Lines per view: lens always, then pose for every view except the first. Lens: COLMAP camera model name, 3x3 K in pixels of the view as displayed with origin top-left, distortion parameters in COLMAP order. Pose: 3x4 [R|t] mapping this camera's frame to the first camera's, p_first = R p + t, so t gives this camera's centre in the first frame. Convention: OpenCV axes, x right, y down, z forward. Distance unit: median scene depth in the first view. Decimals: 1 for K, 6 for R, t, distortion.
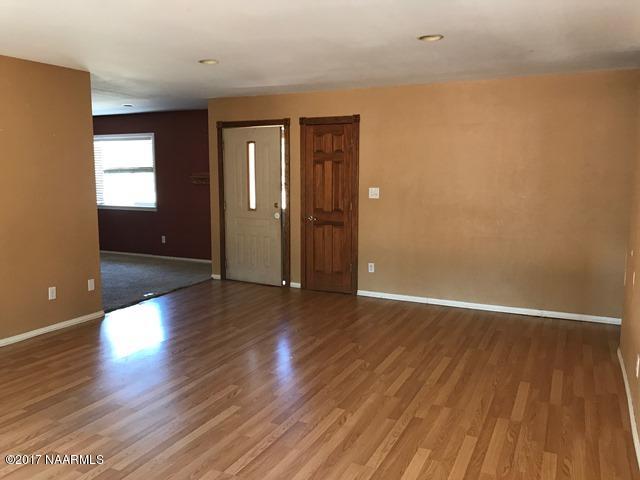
lens RADIAL K [[528.6, 0, 318.3], [0, 528.6, 239.9], [0, 0, 1]] dist [0.050456, -0.046012]
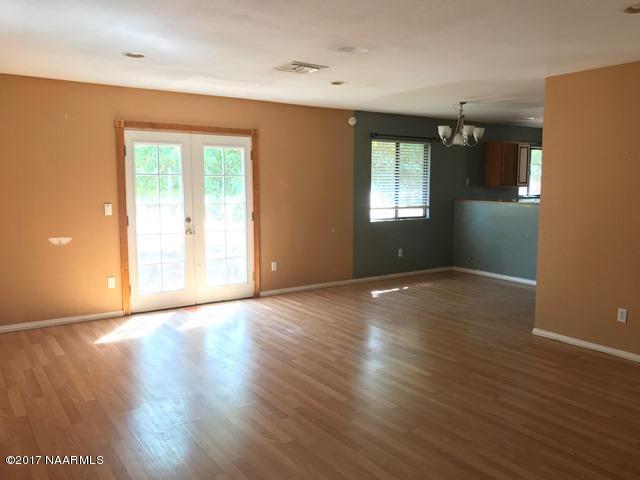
lens RADIAL K [[535.8, 0, 320.8], [0, 535.8, 230.6], [0, 0, 1]] dist [0.026636, -0.008039]
pose [[-0.494540, 0.069533, -0.866369, 0.474901], [-0.120332, 0.981718, 0.147478, -0.101047], [0.860785, 0.177186, -0.477132, 0.884733]]
